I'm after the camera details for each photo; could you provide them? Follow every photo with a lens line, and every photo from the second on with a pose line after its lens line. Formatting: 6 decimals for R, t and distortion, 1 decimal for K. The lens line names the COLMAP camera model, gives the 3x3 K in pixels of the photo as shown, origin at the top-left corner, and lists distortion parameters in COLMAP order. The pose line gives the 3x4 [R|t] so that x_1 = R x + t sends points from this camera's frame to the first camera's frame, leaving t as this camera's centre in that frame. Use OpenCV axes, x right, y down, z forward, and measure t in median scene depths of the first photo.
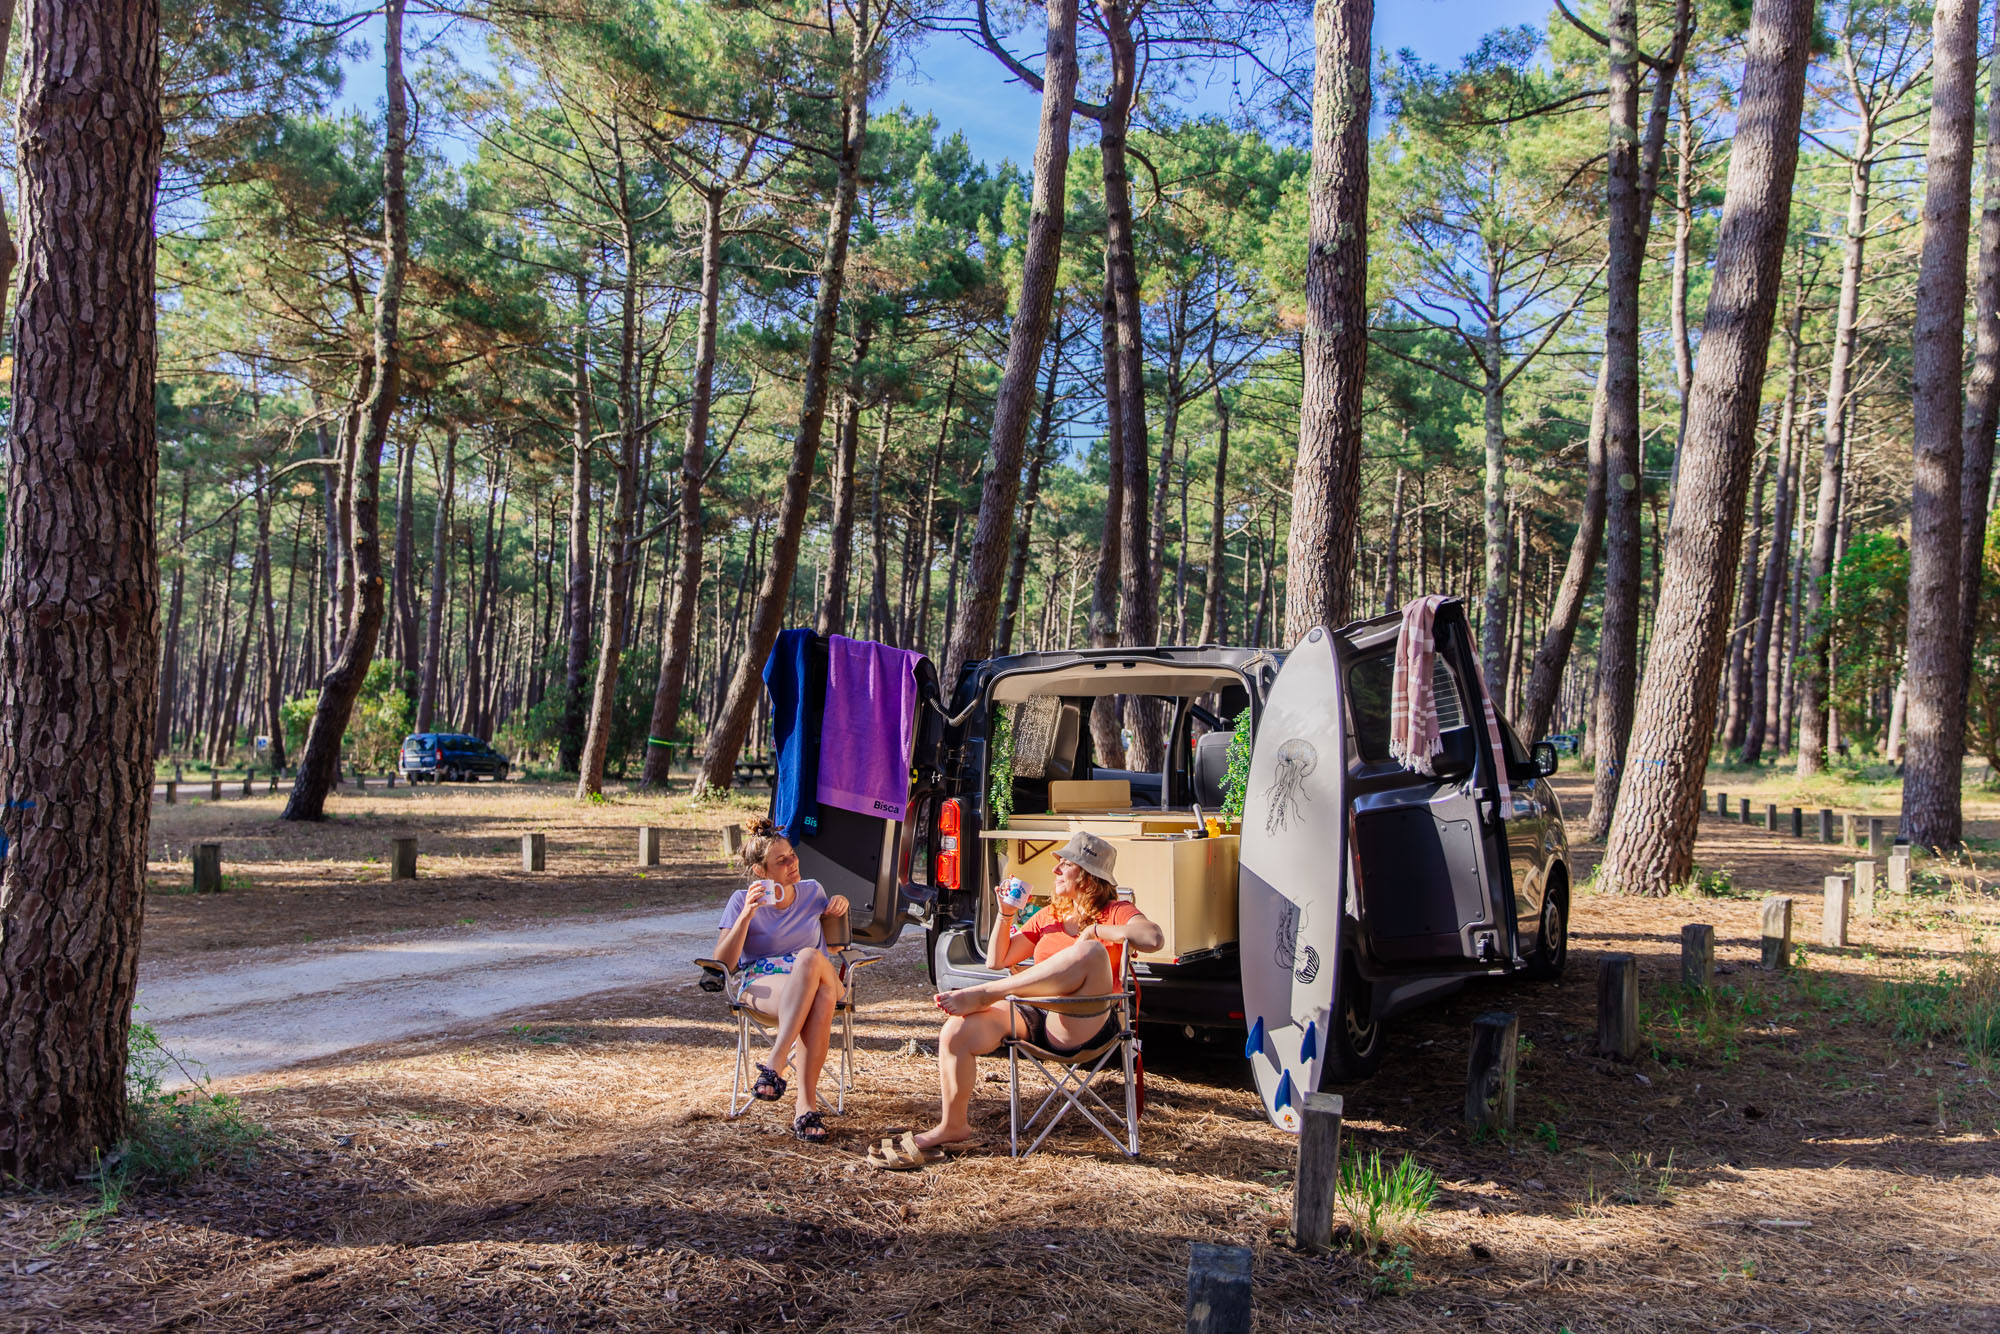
lens RADIAL K [[1808.1, 0, 986.4], [0, 1808.1, 646.1], [0, 0, 1]] dist [0.041103, -0.010614]
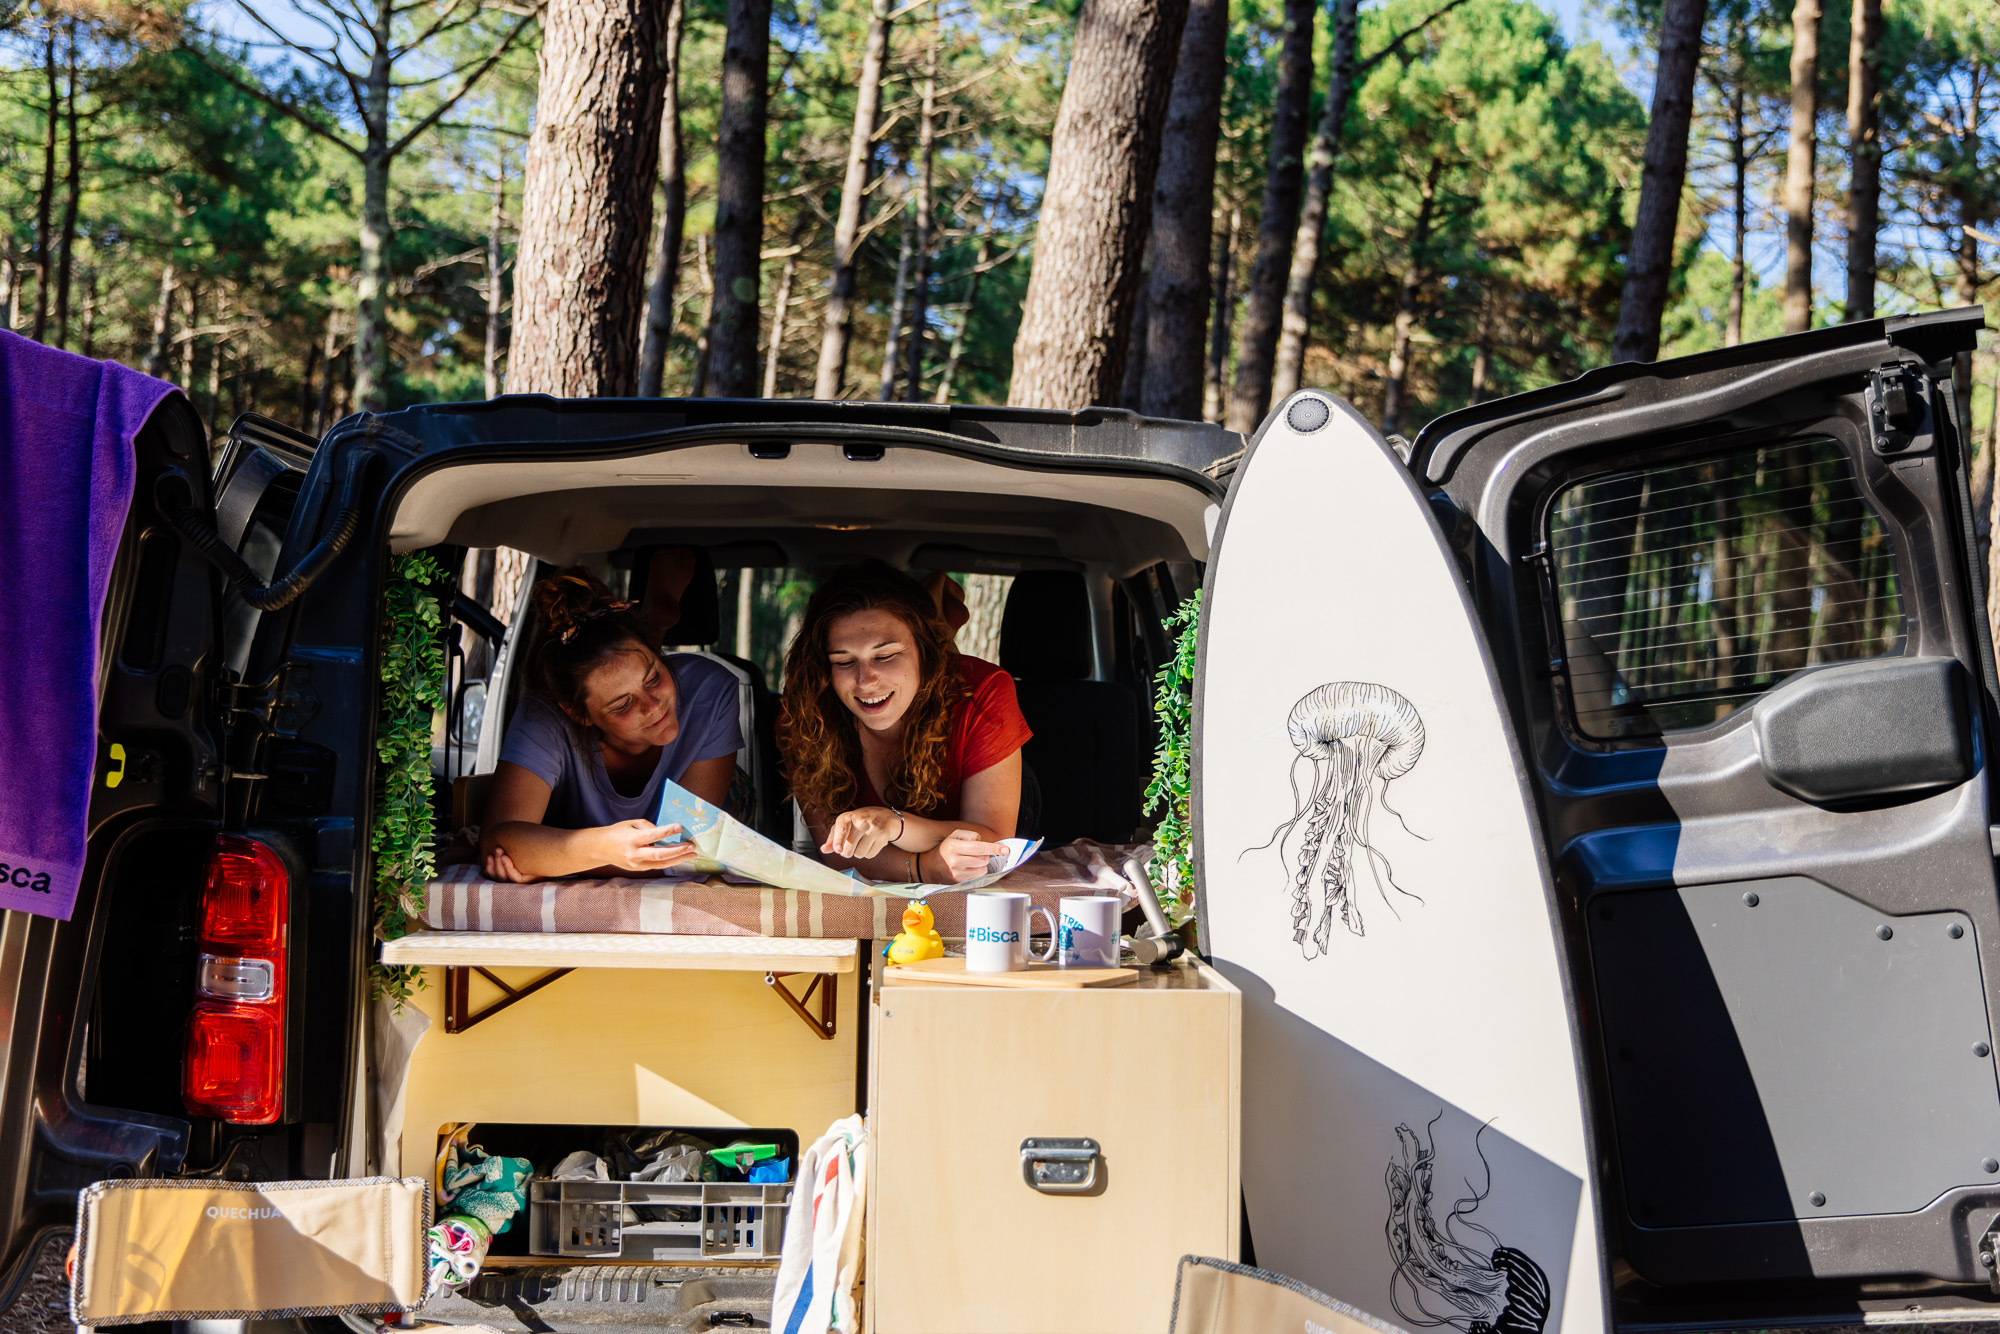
lens RADIAL K [[2485.1, 0, 1024.4], [0, 2485.1, 635.6], [0, 0, 1]] dist [0.000515, 0.000000]
pose [[0.829882, 0.037475, 0.556678, -0.131253], [-0.056549, 0.998253, 0.017101, 0.030412], [-0.555065, -0.045671, 0.830552, 0.502514]]
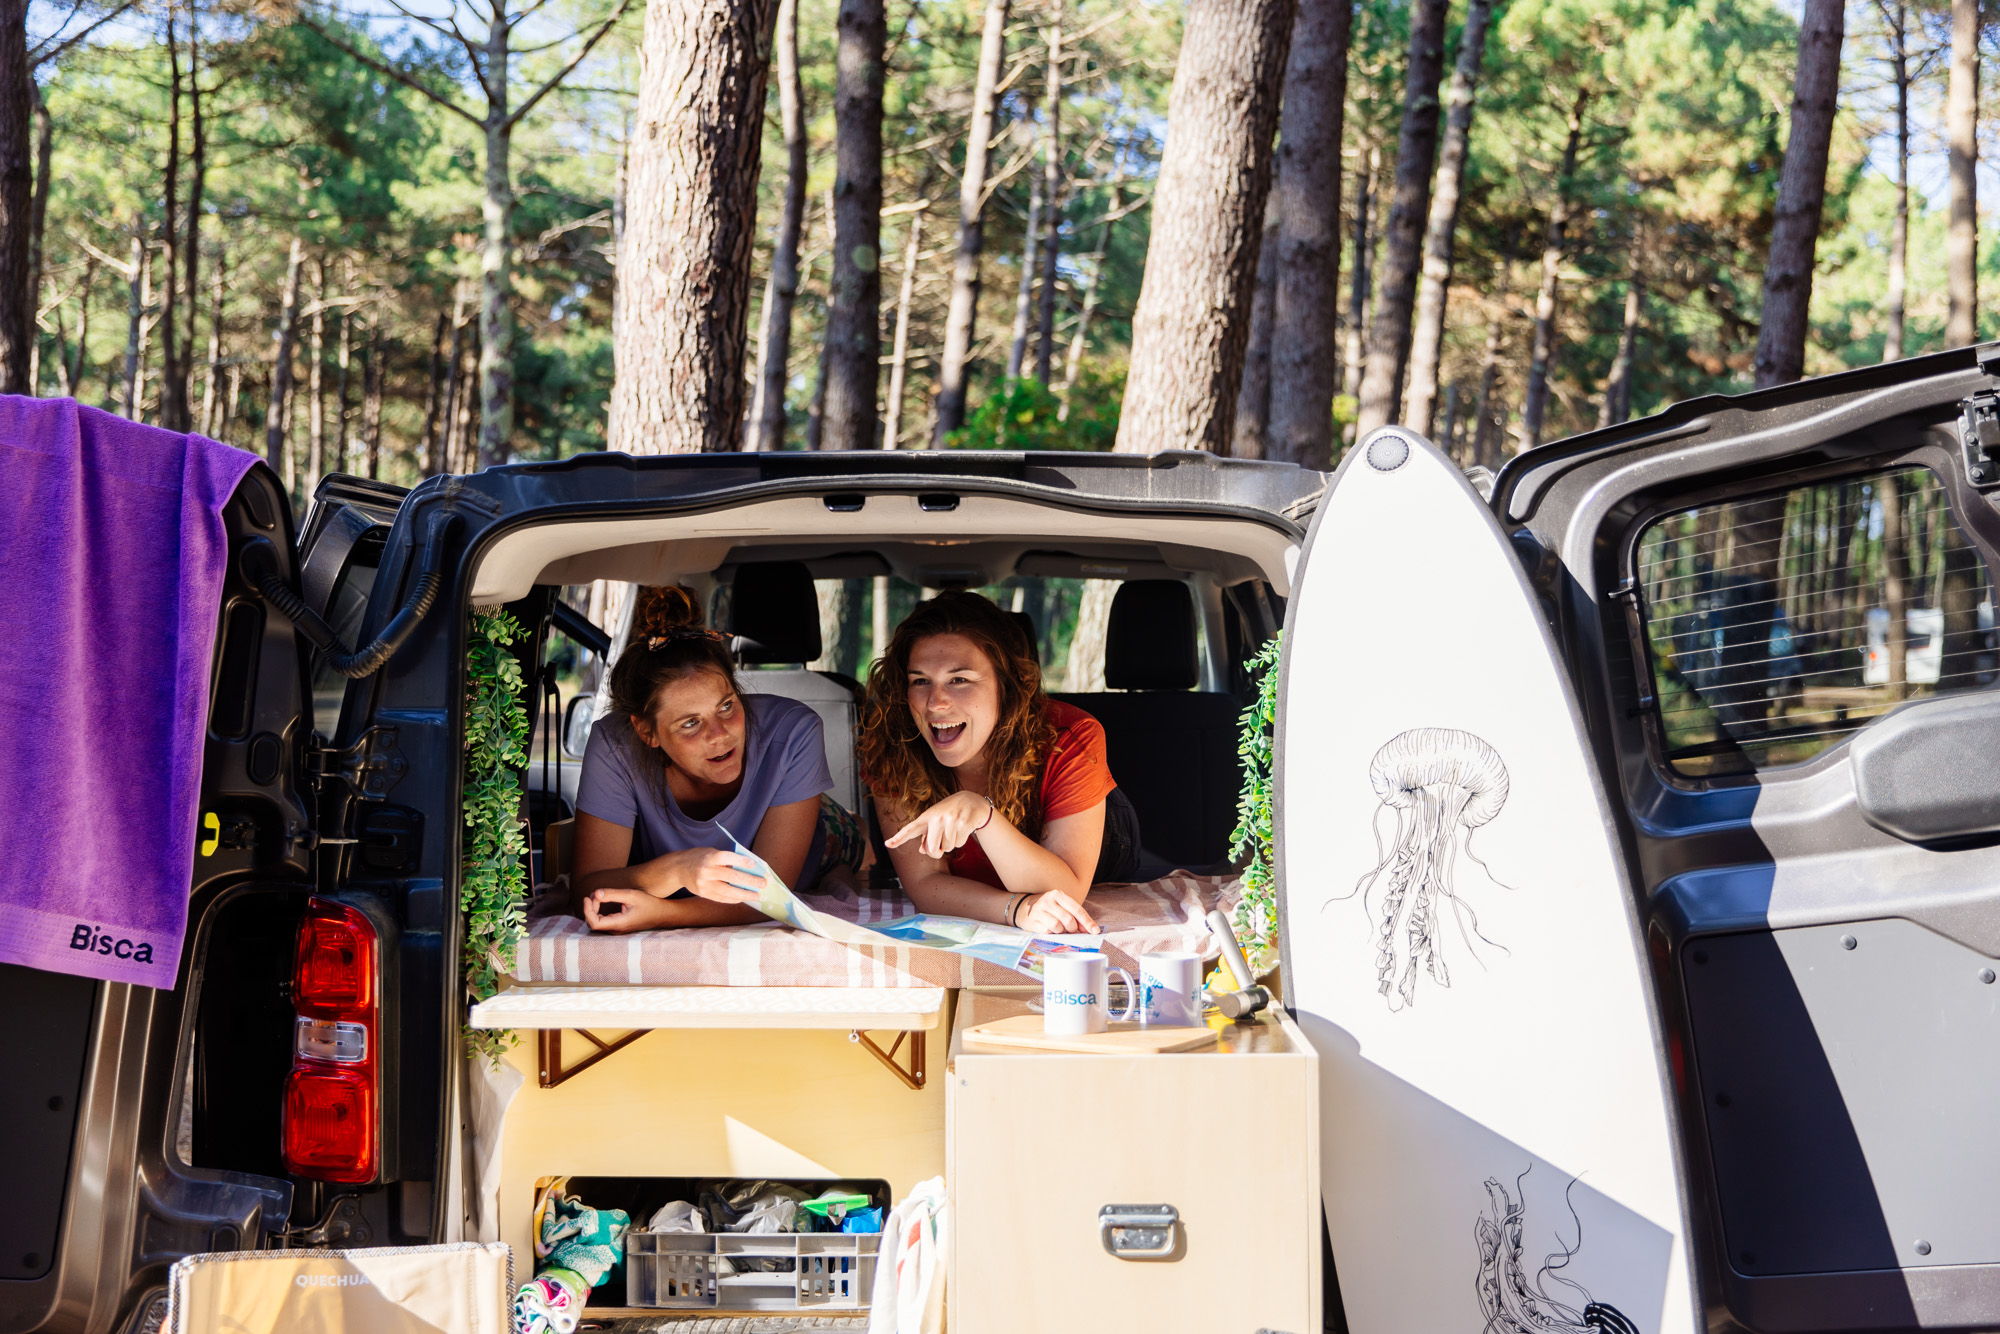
lens RADIAL K [[2542.6, 0, 1025.2], [0, 2542.6, 635.3], [0, 0, 1]] dist [0.002210, 0.000000]
pose [[0.860822, 0.008816, 0.508829, -0.126274], [-0.032881, 0.998724, 0.038323, 0.014385], [-0.507842, -0.049720, 0.860014, 0.492034]]
